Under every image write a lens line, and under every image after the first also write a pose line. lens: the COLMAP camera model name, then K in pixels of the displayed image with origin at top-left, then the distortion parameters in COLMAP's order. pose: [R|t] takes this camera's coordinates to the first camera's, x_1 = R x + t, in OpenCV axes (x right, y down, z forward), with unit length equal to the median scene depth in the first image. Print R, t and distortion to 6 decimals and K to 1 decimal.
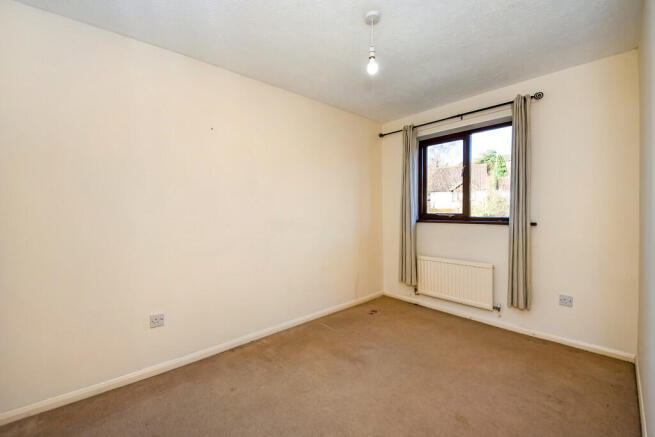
lens RADIAL K [[268.0, 0, 329.6], [0, 268.0, 217.5], [0, 0, 1]] dist [-0.004813, -0.000252]
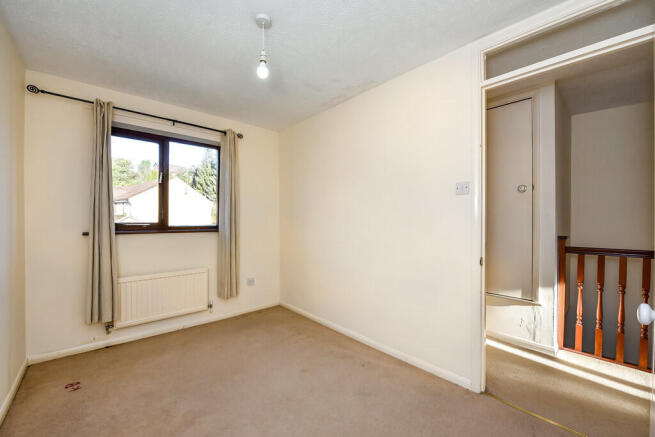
lens RADIAL K [[268.0, 0, 324.6], [0, 268.0, 223.2], [0, 0, 1]] dist [-0.004813, -0.000252]
pose [[0.009004, -0.005500, 0.999944, -0.448479], [0.020590, 0.999774, 0.005314, -0.007492], [-0.999747, 0.020541, 0.009115, 0.437076]]
